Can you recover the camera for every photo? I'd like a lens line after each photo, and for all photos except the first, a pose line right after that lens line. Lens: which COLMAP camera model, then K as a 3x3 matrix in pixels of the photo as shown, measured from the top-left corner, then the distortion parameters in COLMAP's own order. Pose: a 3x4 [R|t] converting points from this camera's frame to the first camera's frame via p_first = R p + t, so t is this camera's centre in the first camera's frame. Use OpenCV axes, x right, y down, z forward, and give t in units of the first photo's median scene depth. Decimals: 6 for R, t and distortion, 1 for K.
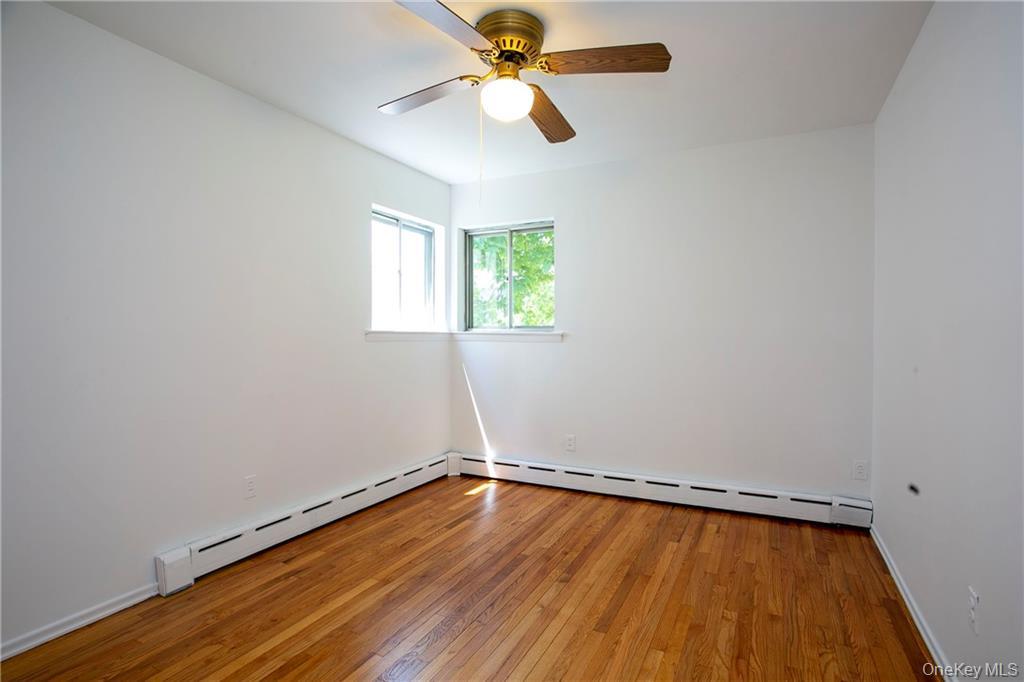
lens RADIAL K [[540.5, 0, 512.0], [0, 540.5, 341.0], [0, 0, 1]] dist [0.000428, 0.000251]
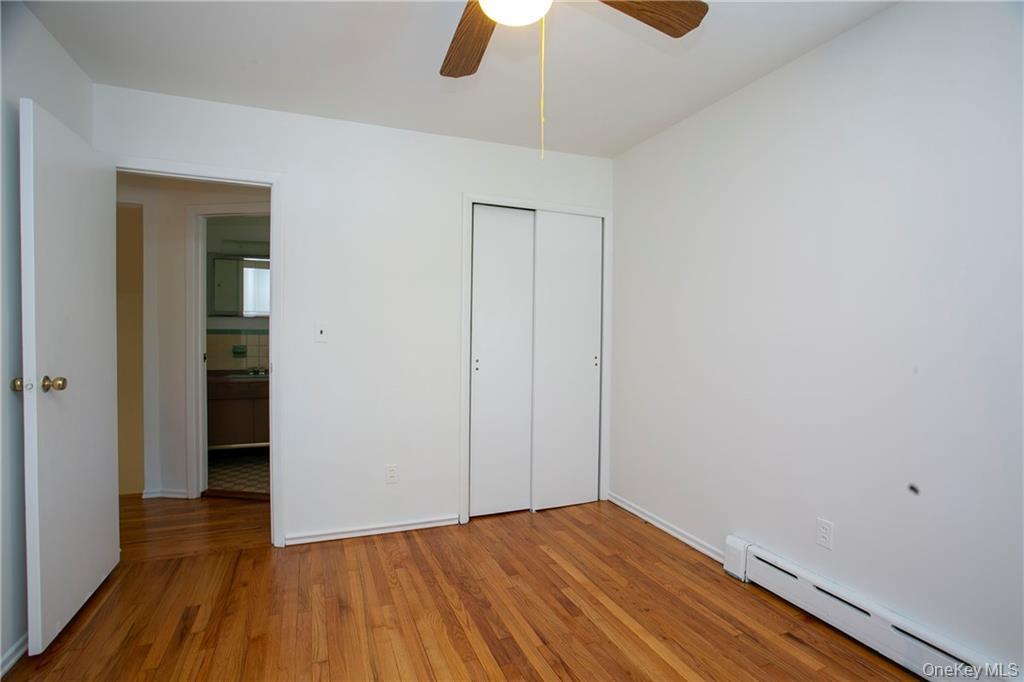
lens RADIAL K [[503.3, 0, 512.0], [0, 503.3, 341.0], [0, 0, 1]] dist [-0.075433, 0.036498]
pose [[-0.675996, 0.001513, -0.736904, 0.420432], [-0.017785, 0.999673, 0.018367, -0.021127], [0.736691, 0.025521, -0.675748, 1.356471]]
